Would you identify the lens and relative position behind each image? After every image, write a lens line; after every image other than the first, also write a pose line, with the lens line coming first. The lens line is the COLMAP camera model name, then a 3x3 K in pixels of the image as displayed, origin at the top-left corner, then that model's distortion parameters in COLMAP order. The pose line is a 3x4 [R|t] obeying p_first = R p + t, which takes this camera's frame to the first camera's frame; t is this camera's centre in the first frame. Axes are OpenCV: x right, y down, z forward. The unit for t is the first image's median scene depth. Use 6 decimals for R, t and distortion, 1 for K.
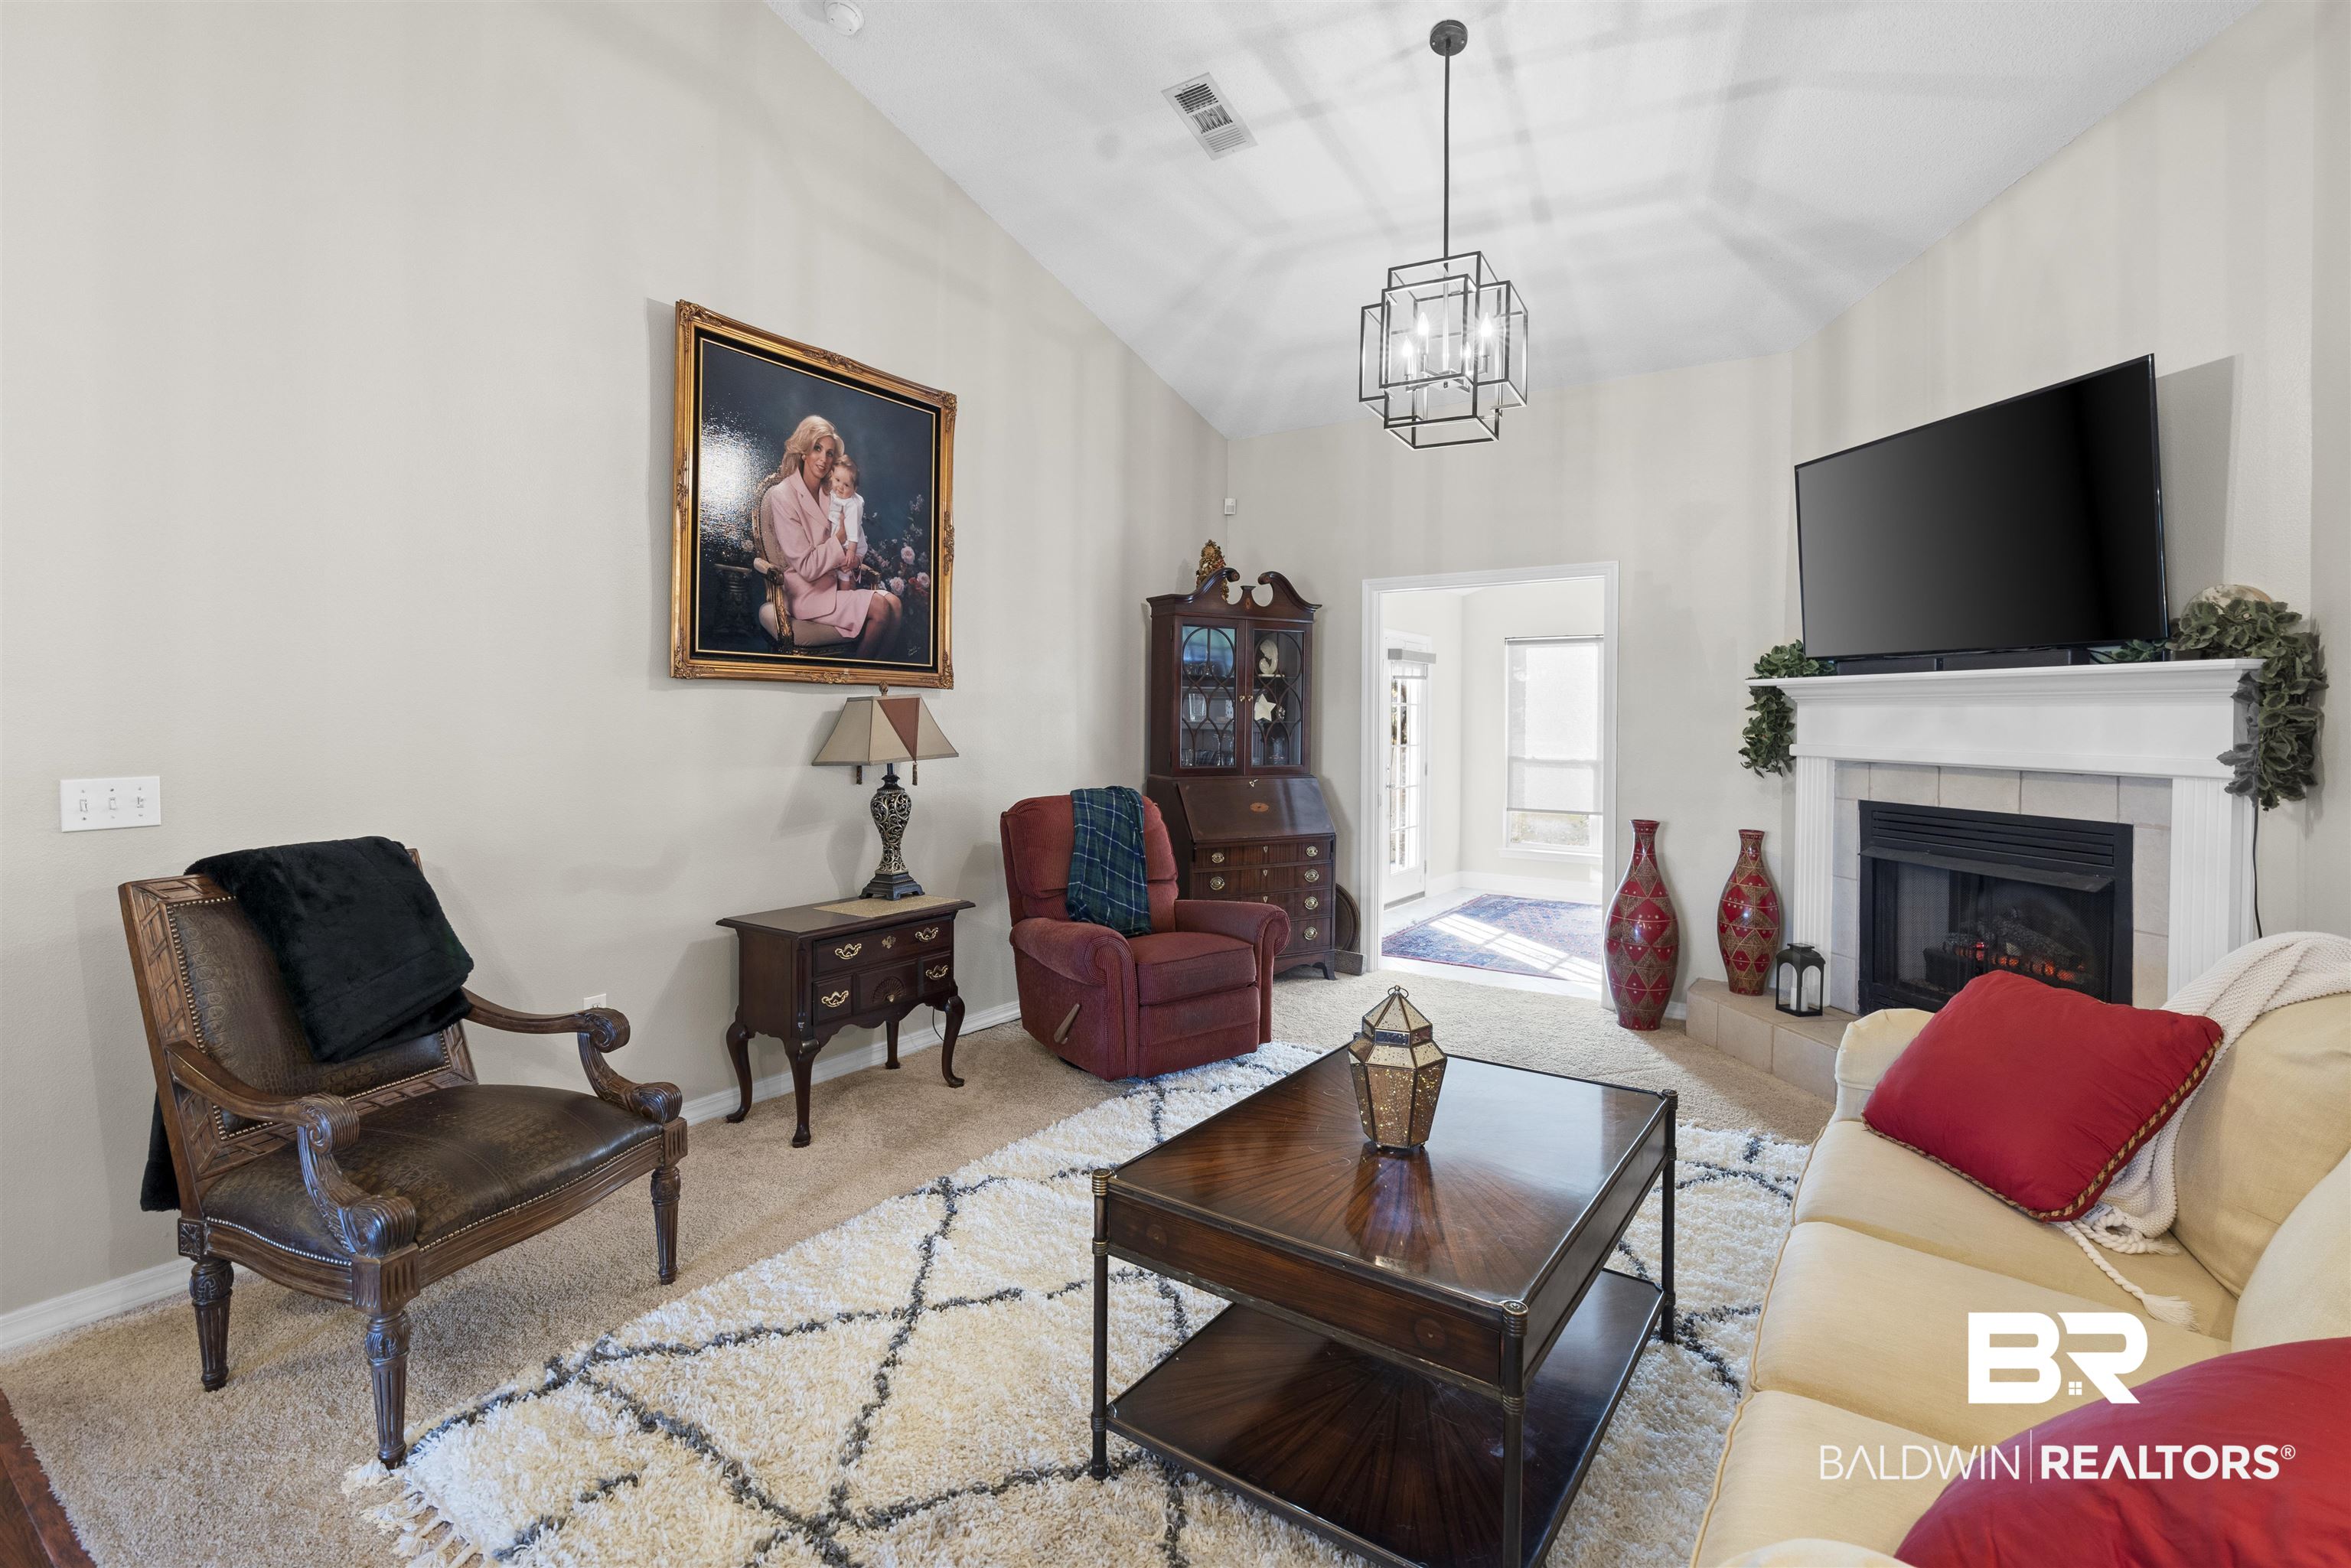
lens RADIAL K [[1076.8, 0, 1173.0], [0, 1076.8, 721.3], [0, 0, 1]] dist [-0.016112, 0.000130]
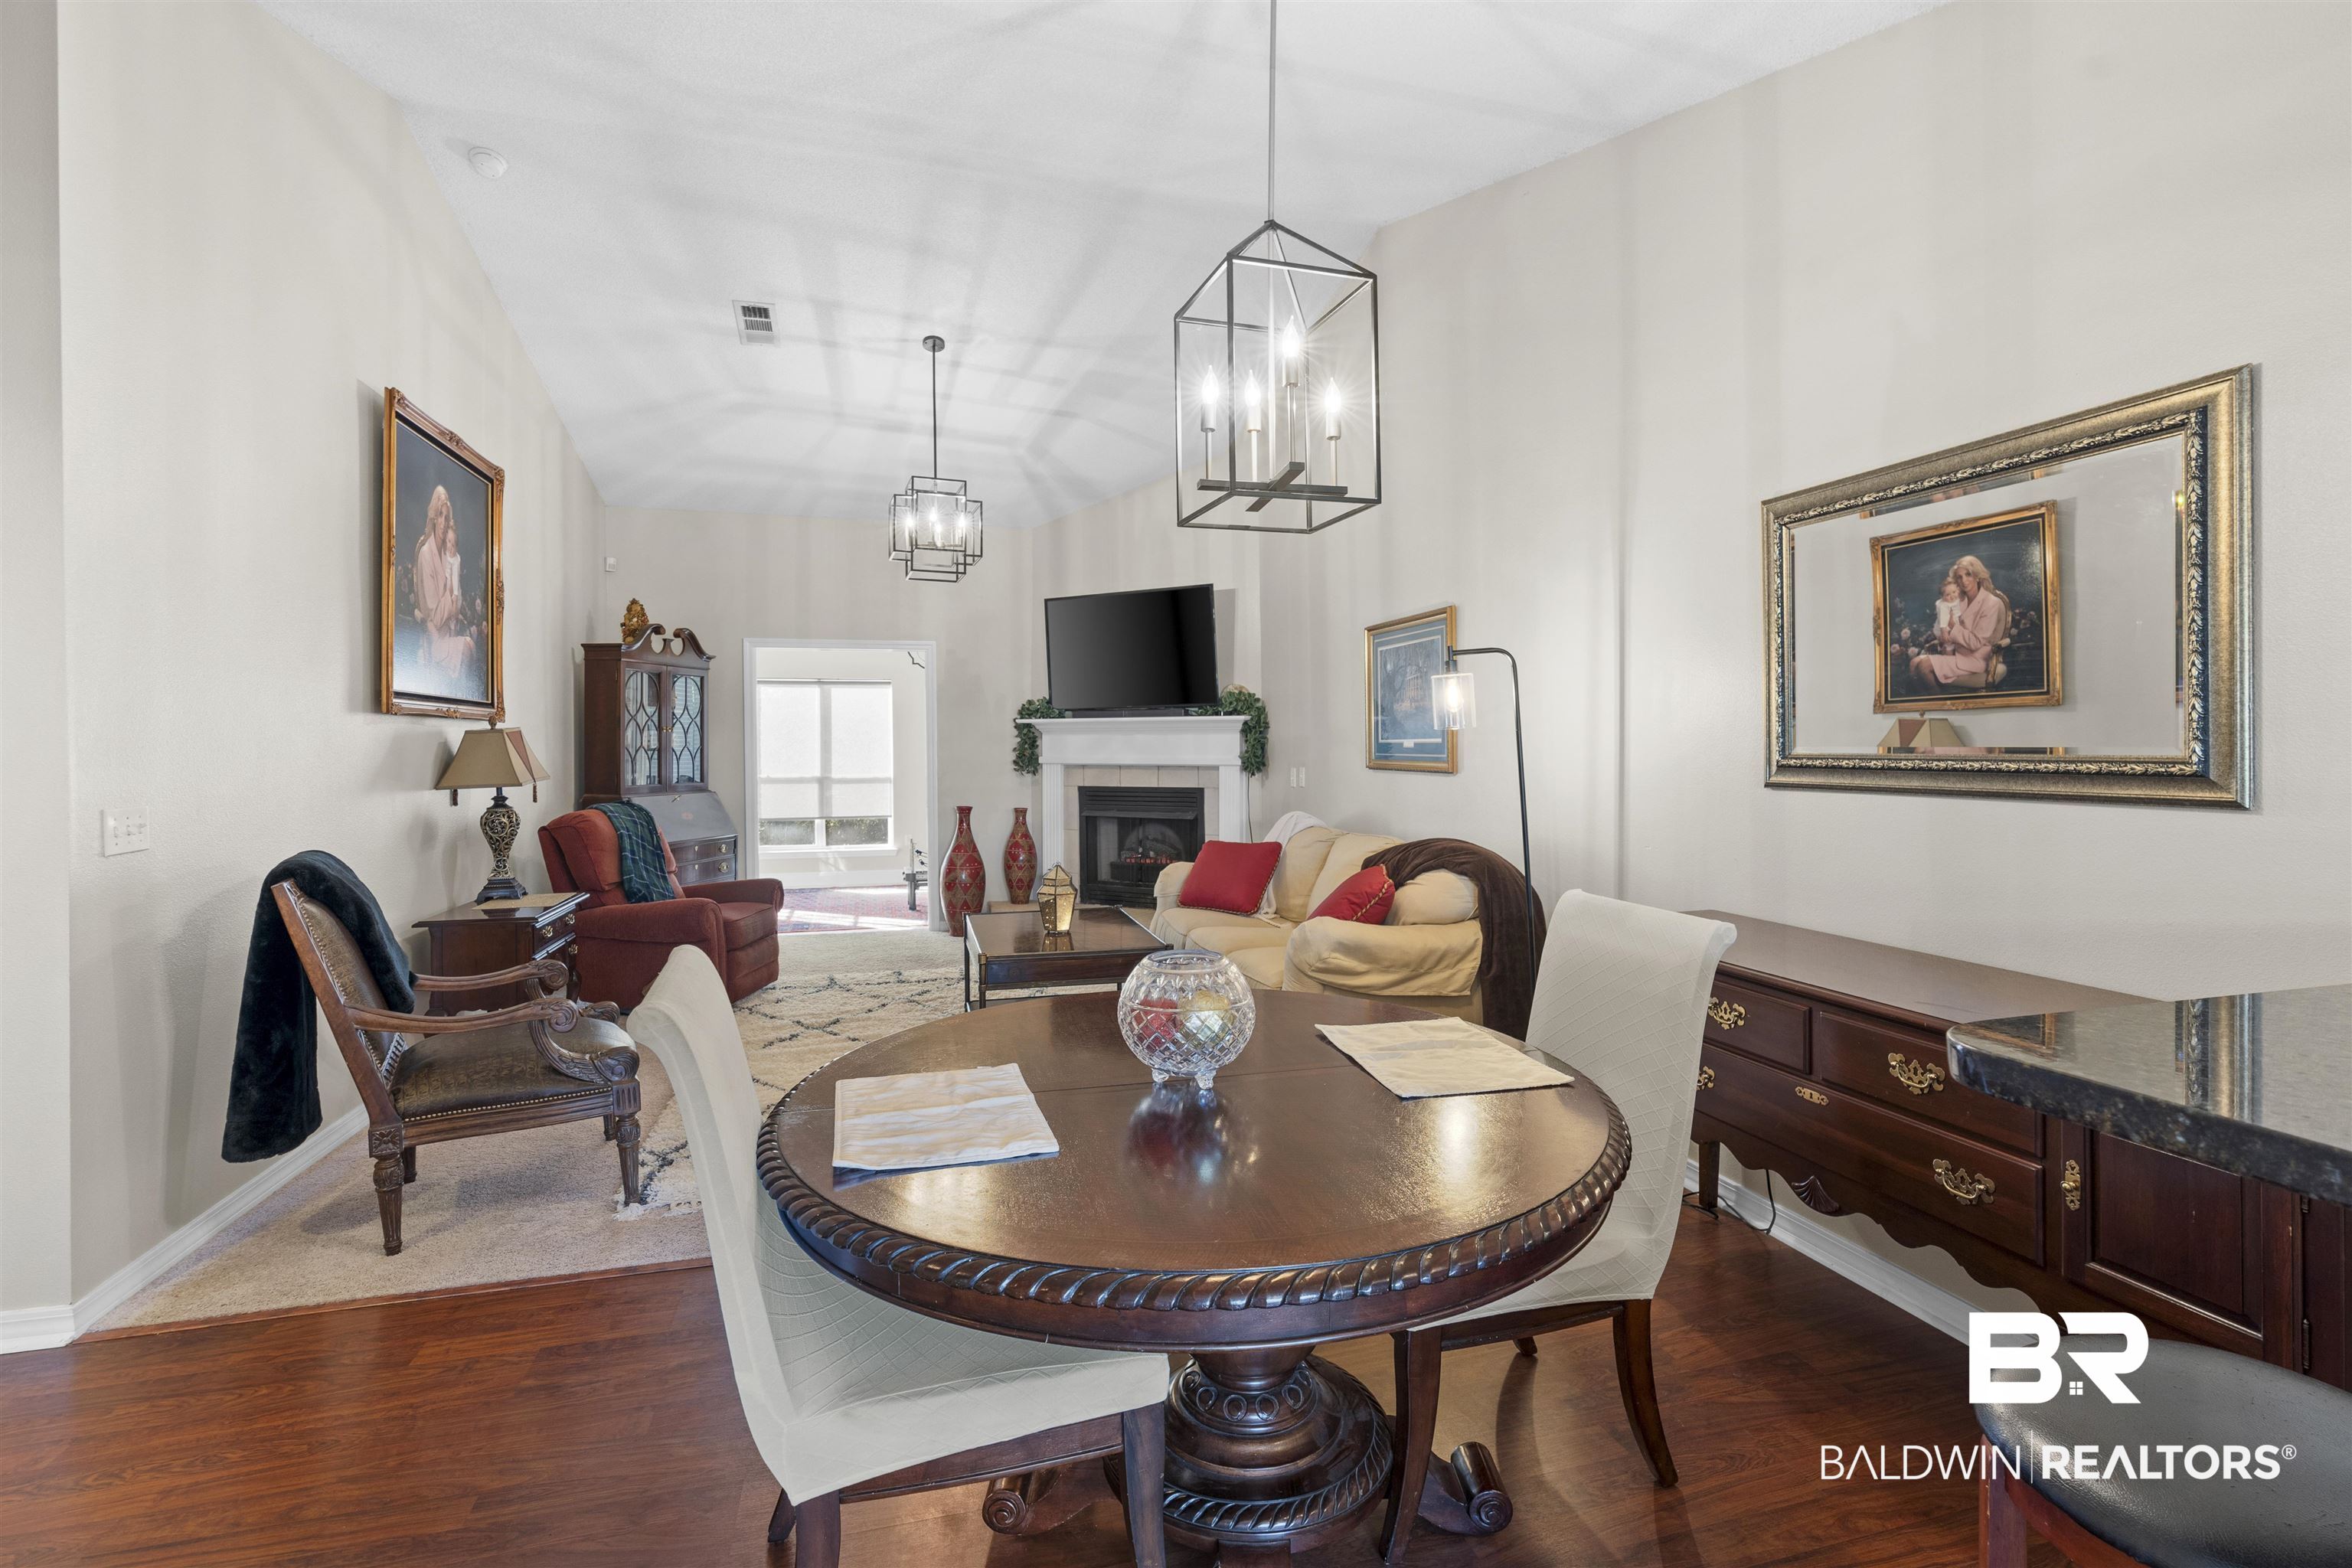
lens RADIAL K [[1077.3, 0, 1173.5], [0, 1077.3, 721.3], [0, 0, 1]] dist [-0.016112, 0.000130]
pose [[0.642847, 0.006235, 0.765969, -0.670090], [0.012133, 0.999759, -0.018321, -0.001592], [-0.765898, 0.021072, 0.642616, -0.317065]]
